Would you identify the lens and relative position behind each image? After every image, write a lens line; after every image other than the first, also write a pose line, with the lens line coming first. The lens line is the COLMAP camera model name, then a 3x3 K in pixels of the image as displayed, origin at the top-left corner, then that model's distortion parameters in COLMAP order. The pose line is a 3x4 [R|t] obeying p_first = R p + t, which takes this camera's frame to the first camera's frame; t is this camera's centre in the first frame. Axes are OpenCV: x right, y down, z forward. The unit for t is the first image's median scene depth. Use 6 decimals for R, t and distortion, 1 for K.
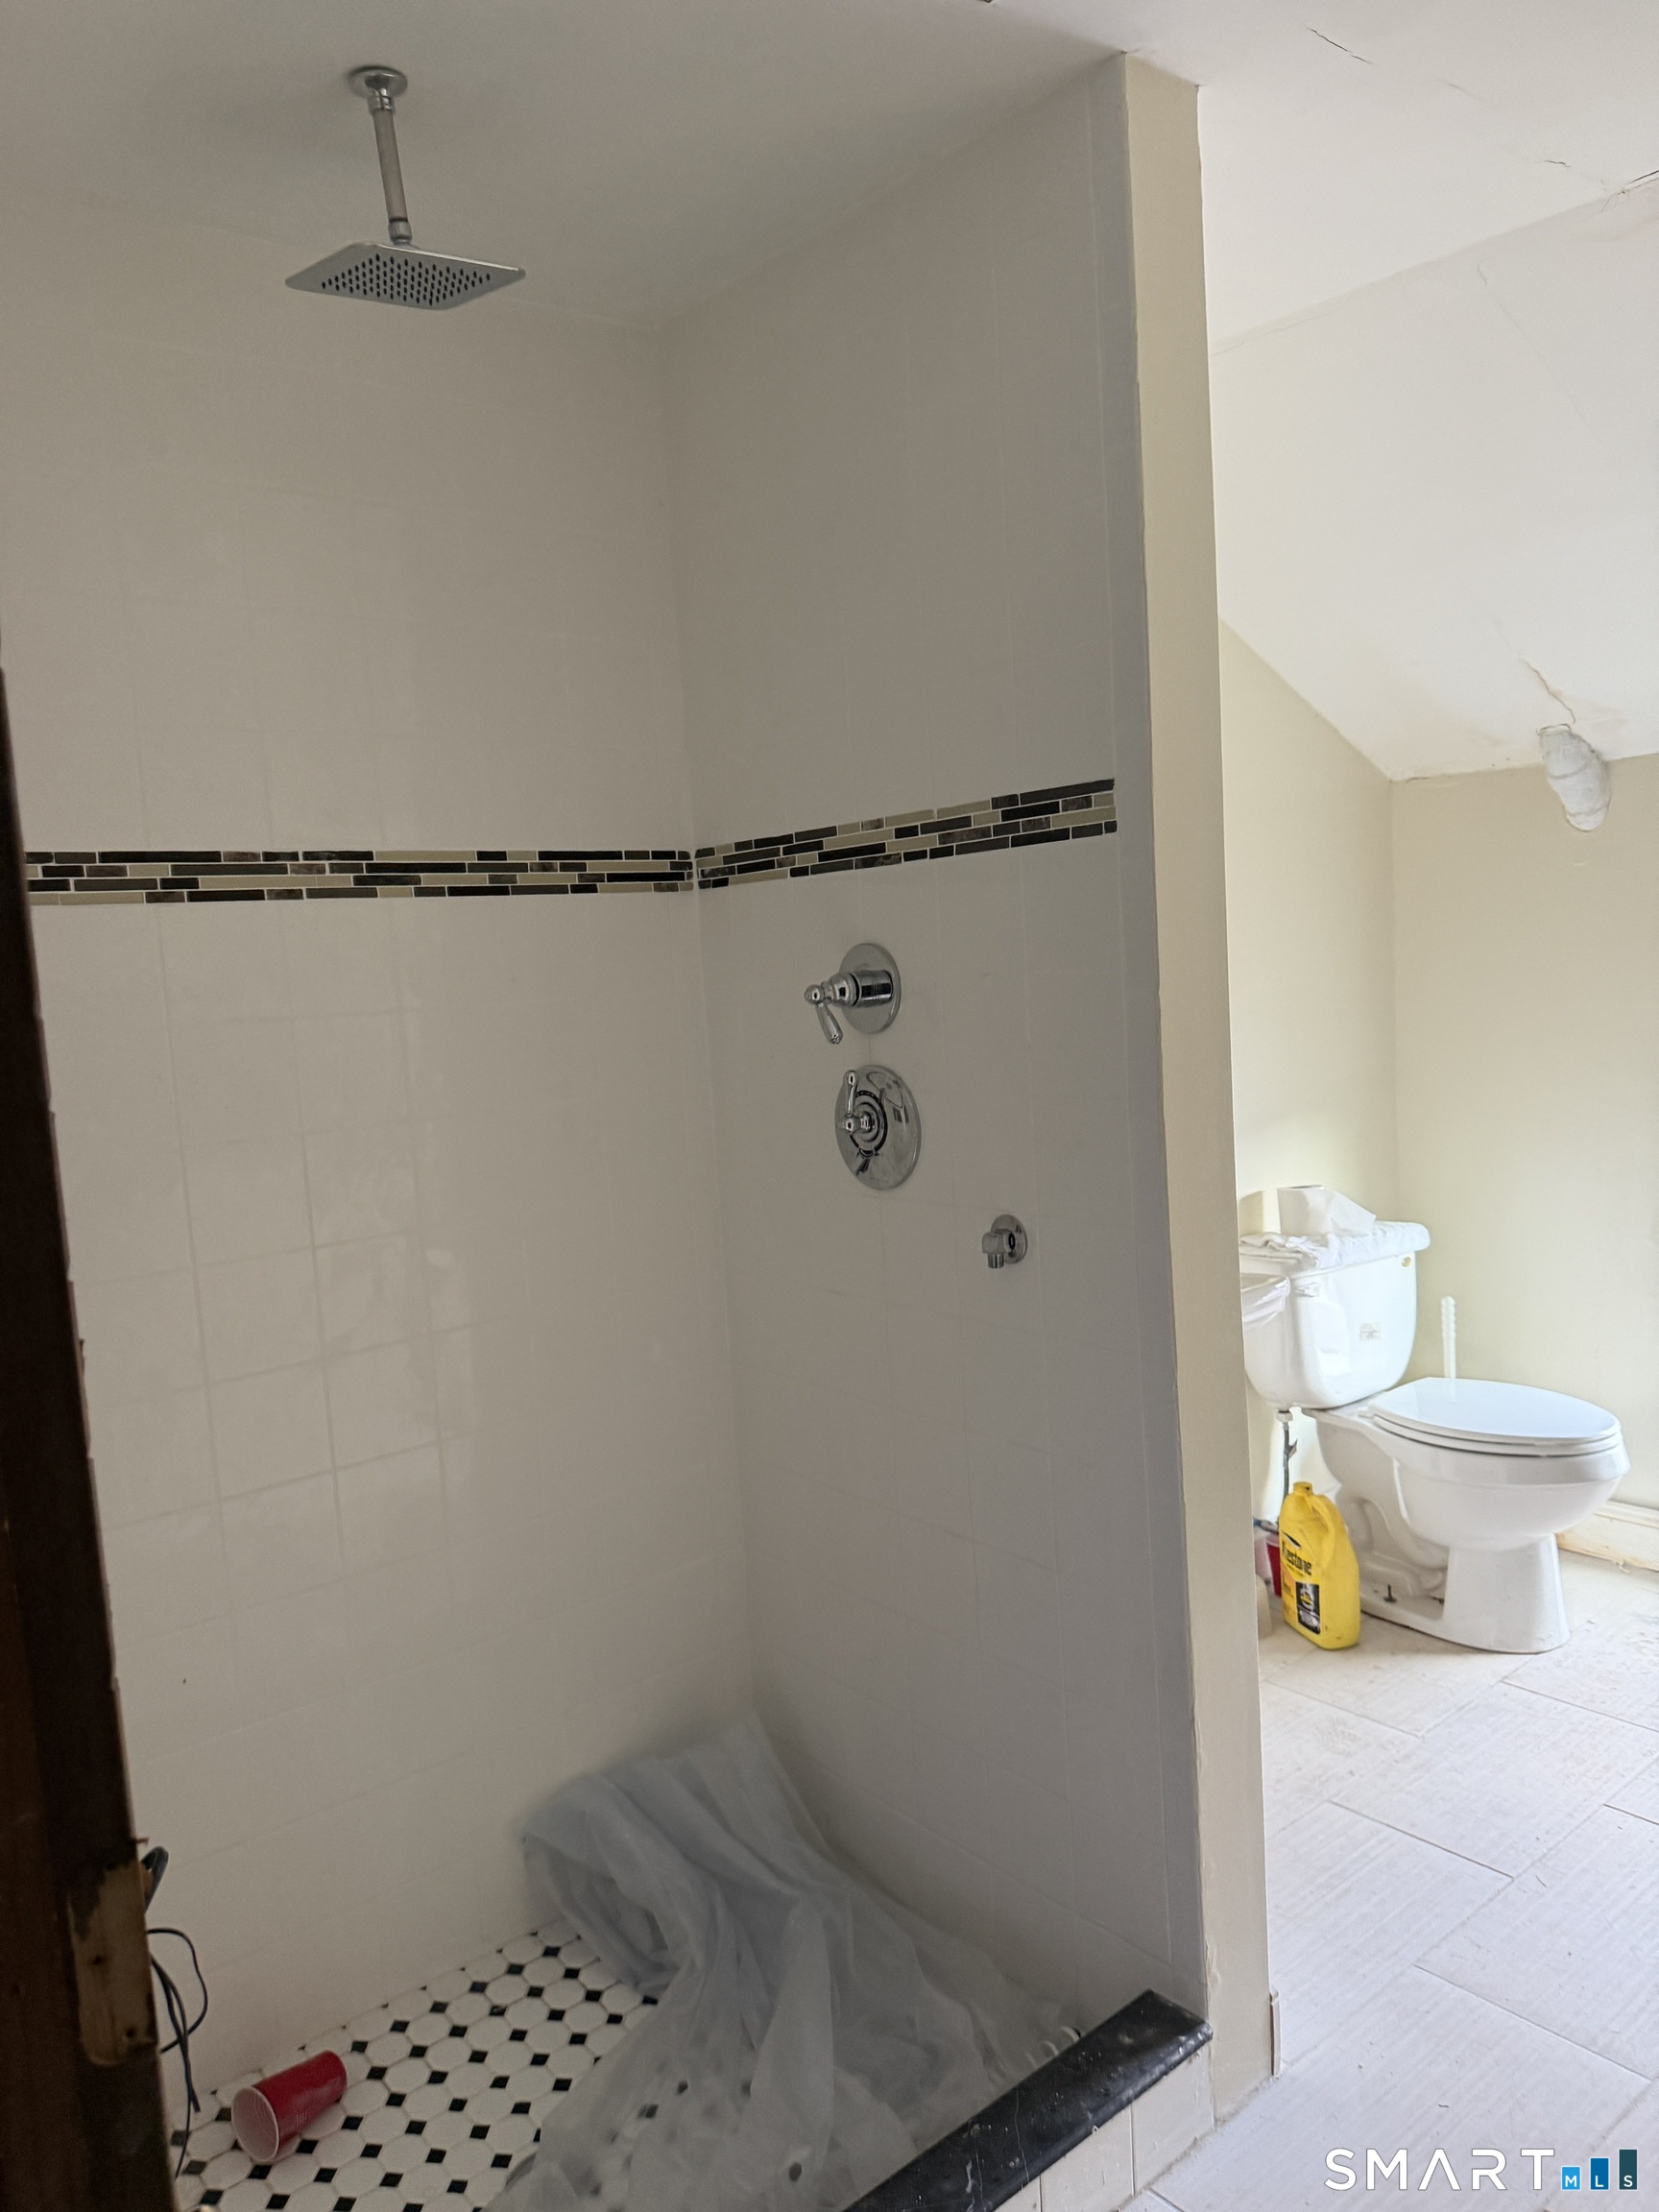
lens RADIAL K [[1592.2, 0, 829.5], [0, 1592.2, 1106.0], [0, 0, 1]] dist [0.010604, -0.020676]
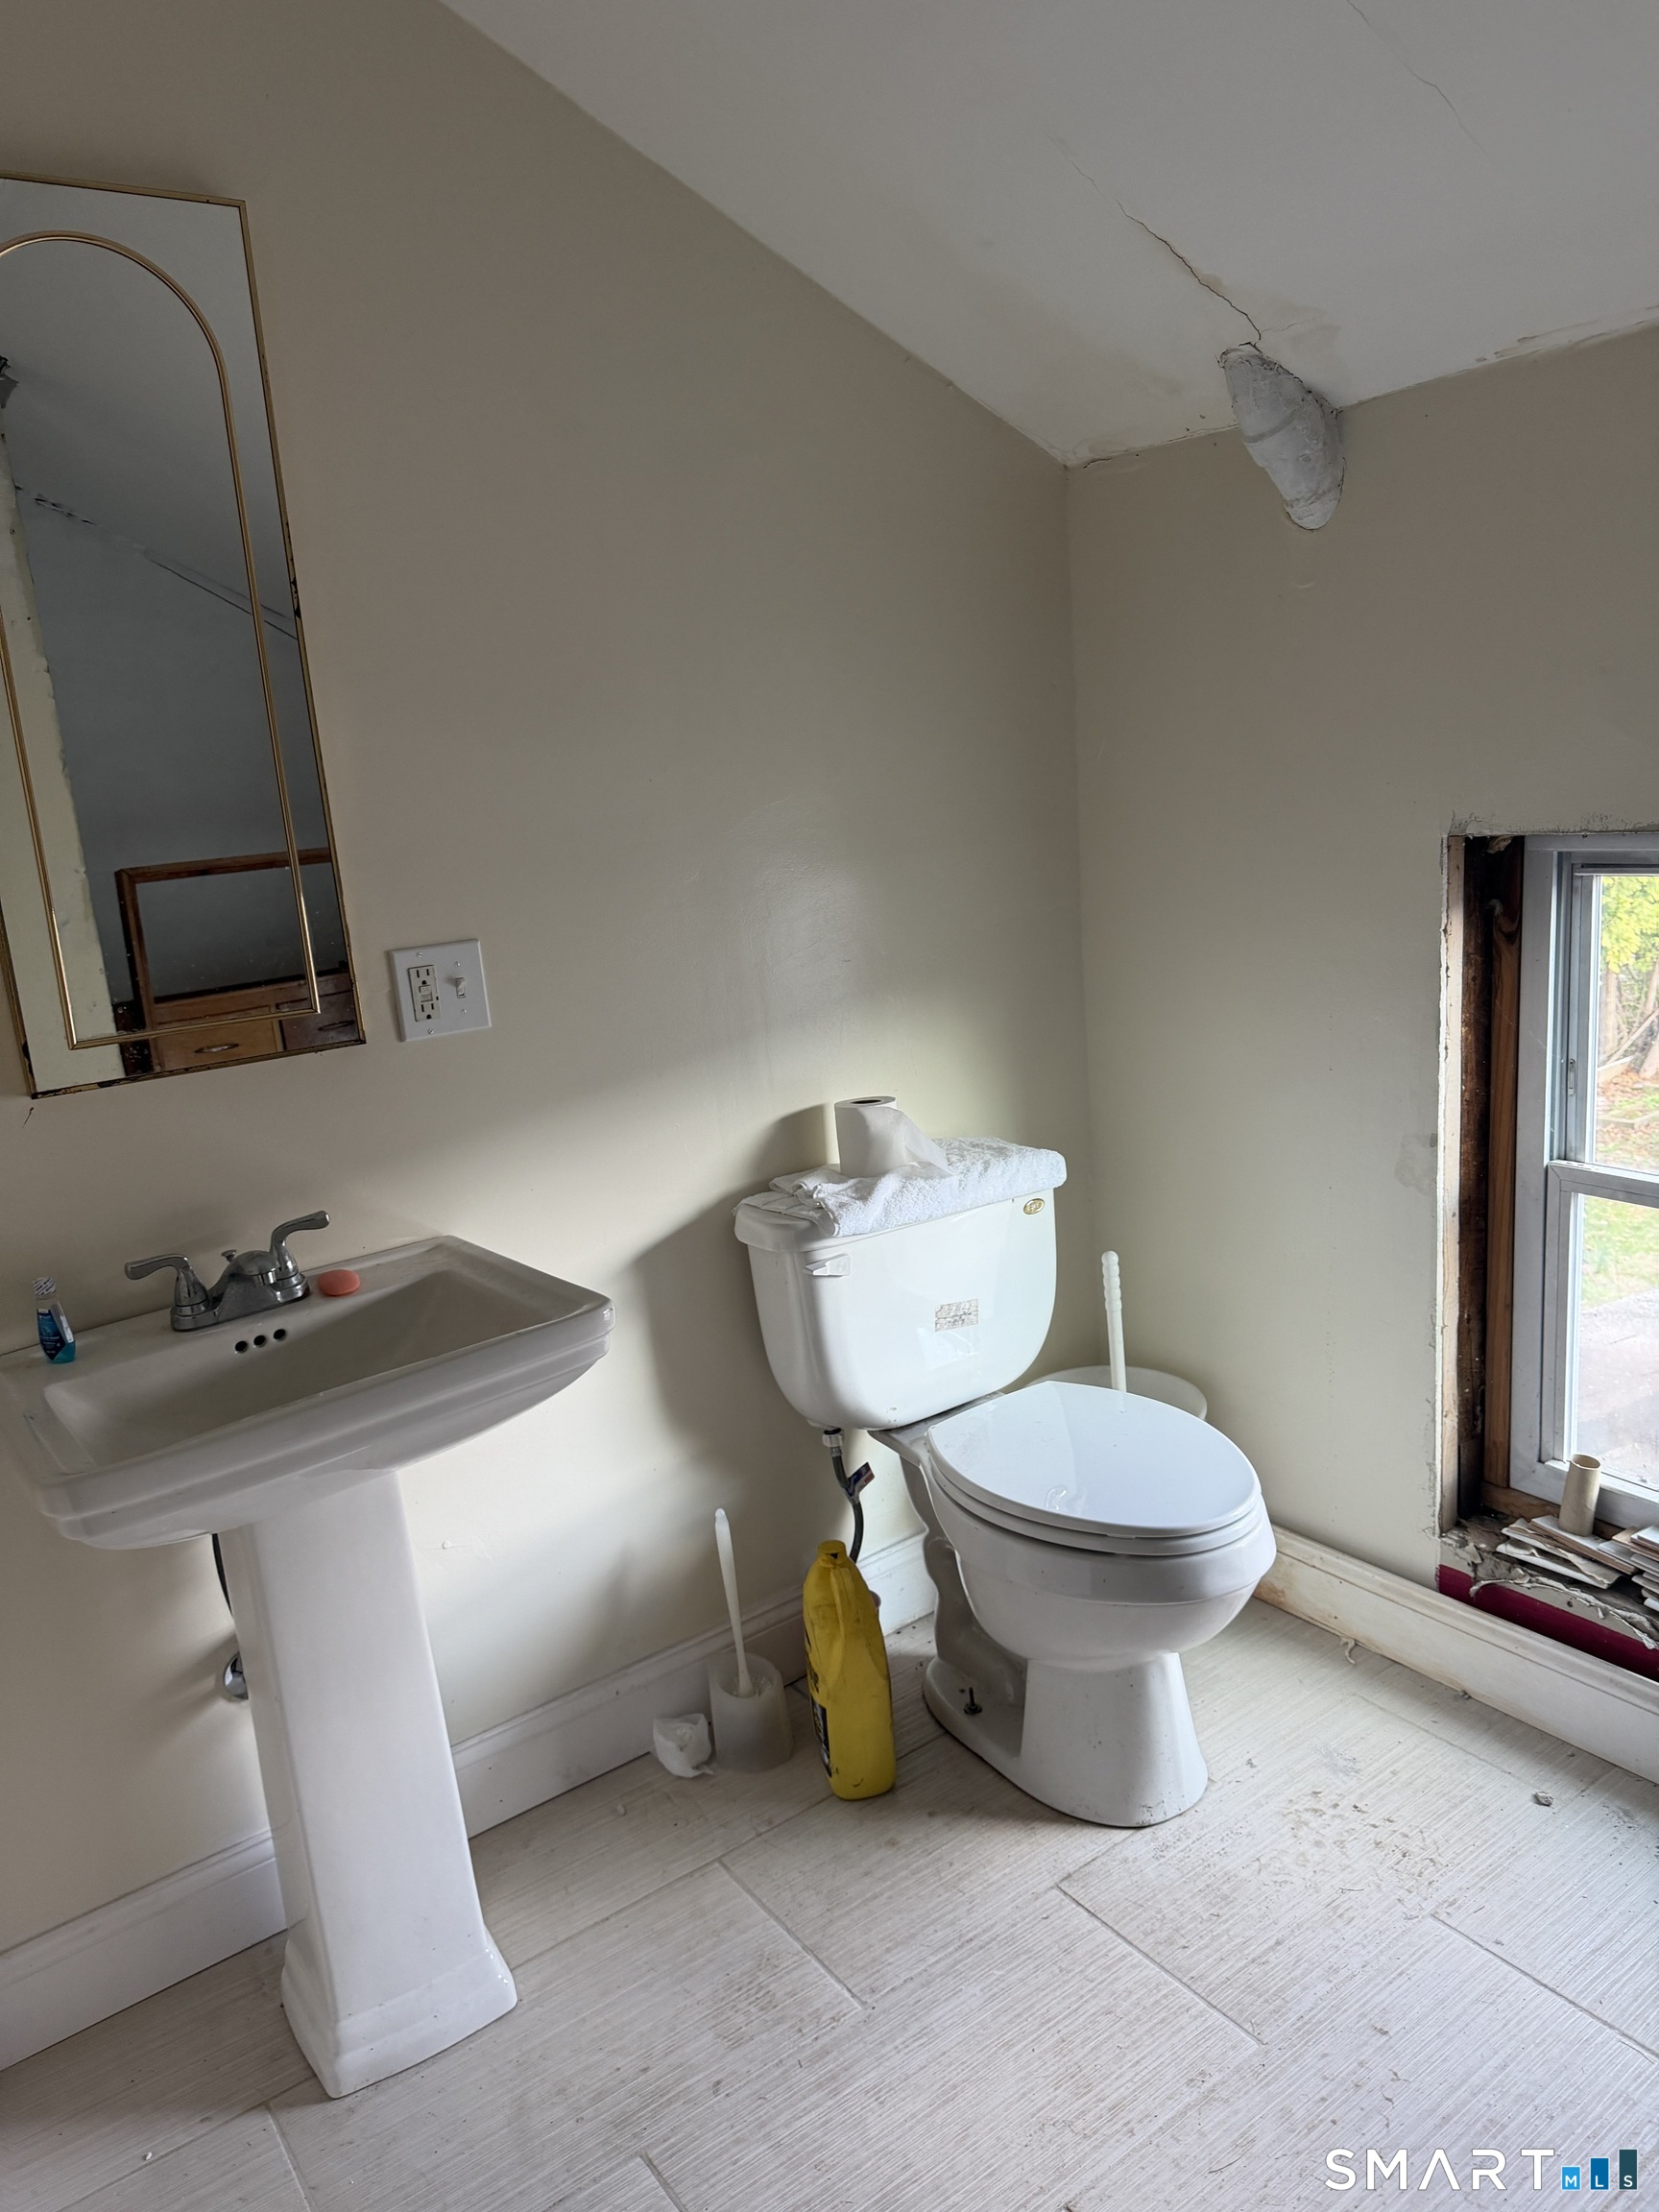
lens RADIAL K [[1542.6, 0, 867.7], [0, 1542.6, 1086.5], [0, 0, 1]] dist [0.132482, -0.232899]
pose [[0.997143, -0.006877, -0.075226, 0.354852], [0.016584, 0.991482, 0.129185, -0.040571], [0.073697, -0.130063, 0.988763, 0.363924]]
